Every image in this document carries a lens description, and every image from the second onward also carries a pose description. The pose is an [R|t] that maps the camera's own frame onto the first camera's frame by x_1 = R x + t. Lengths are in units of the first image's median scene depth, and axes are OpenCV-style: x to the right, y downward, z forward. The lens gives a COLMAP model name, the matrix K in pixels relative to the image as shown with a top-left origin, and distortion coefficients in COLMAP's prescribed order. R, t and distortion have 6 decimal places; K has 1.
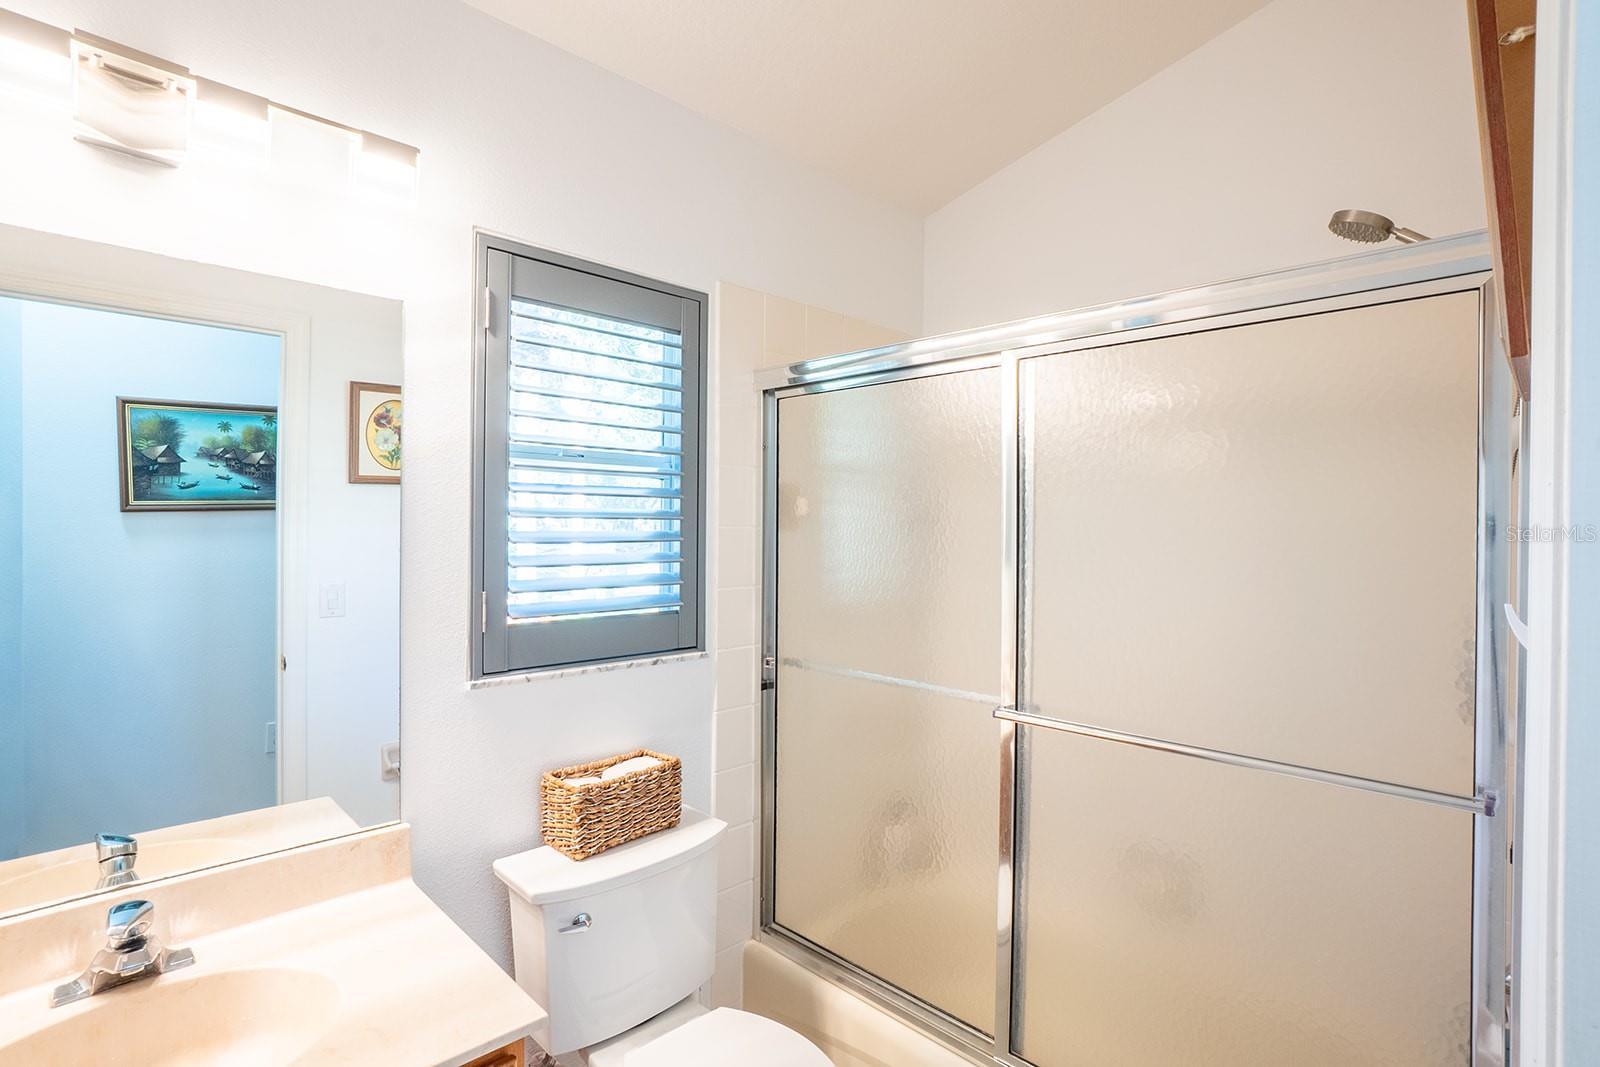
lens RADIAL K [[777.5, 0, 802.1], [0, 777.5, 532.5], [0, 0, 1]] dist [-0.024595, 0.002087]
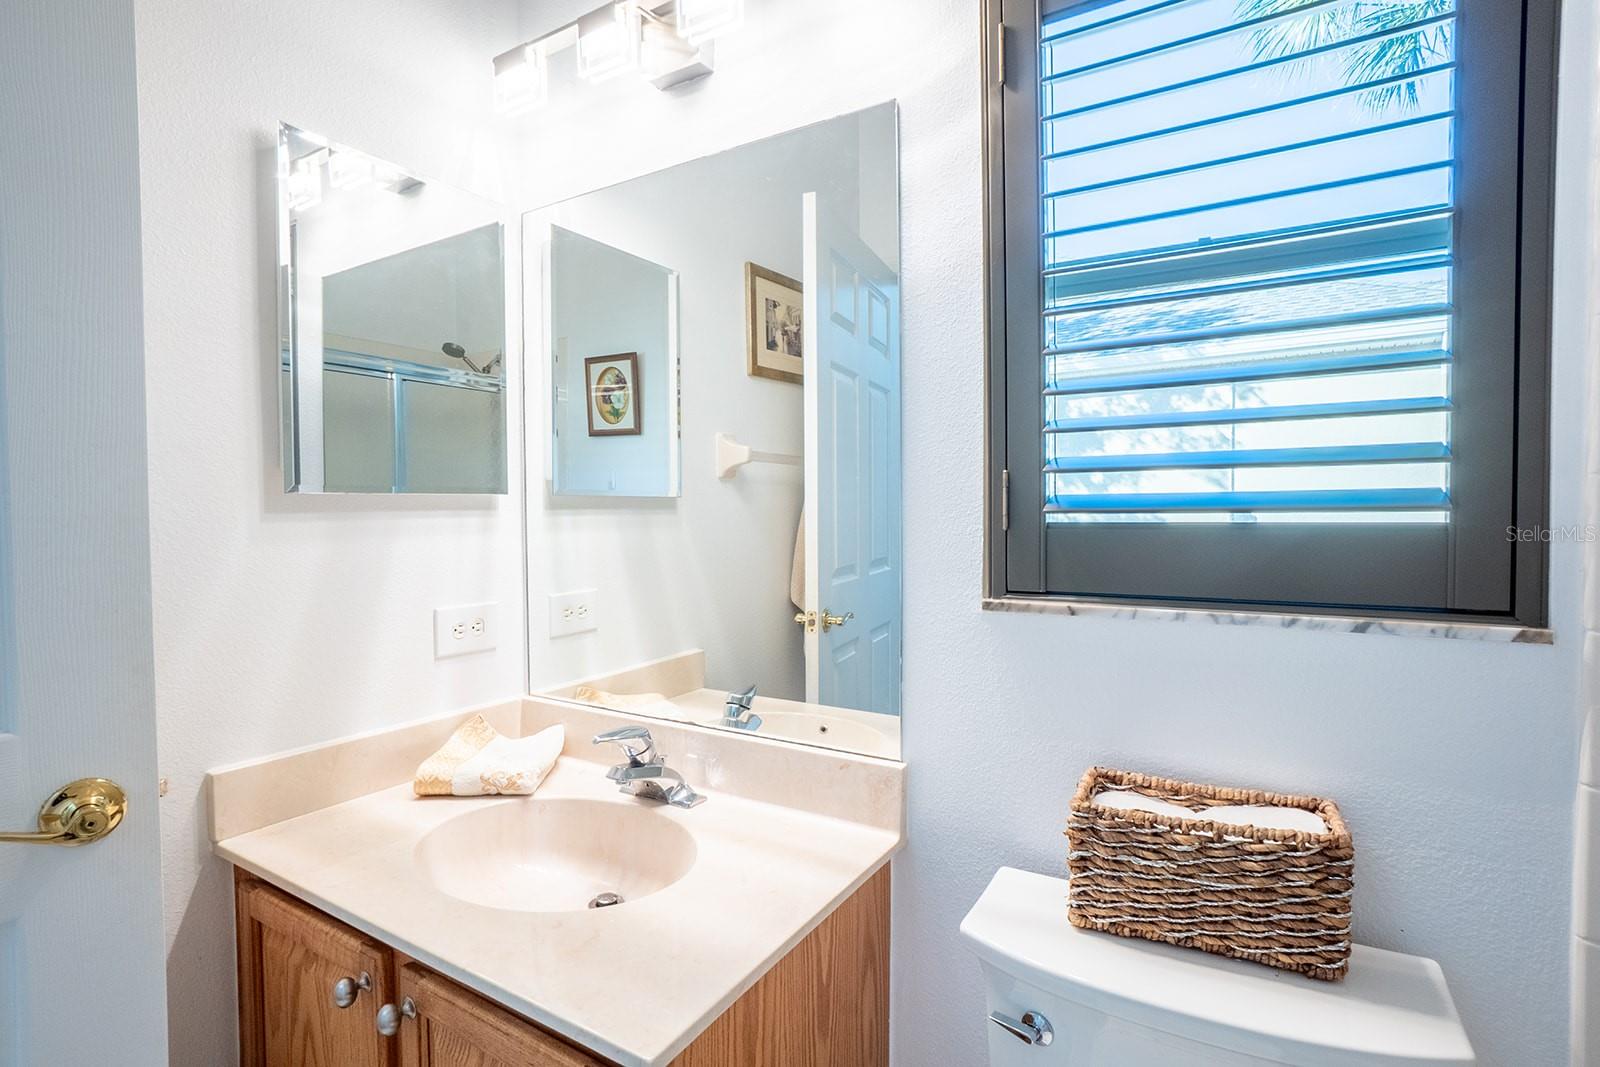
lens RADIAL K [[777.5, 0, 800.8], [0, 777.5, 530.7], [0, 0, 1]] dist [-0.024595, 0.002087]
pose [[0.252410, 0.015274, -0.967500, 0.201951], [0.002871, 0.999859, 0.016534, 0.113679], [0.967616, -0.006951, 0.252330, 0.629170]]
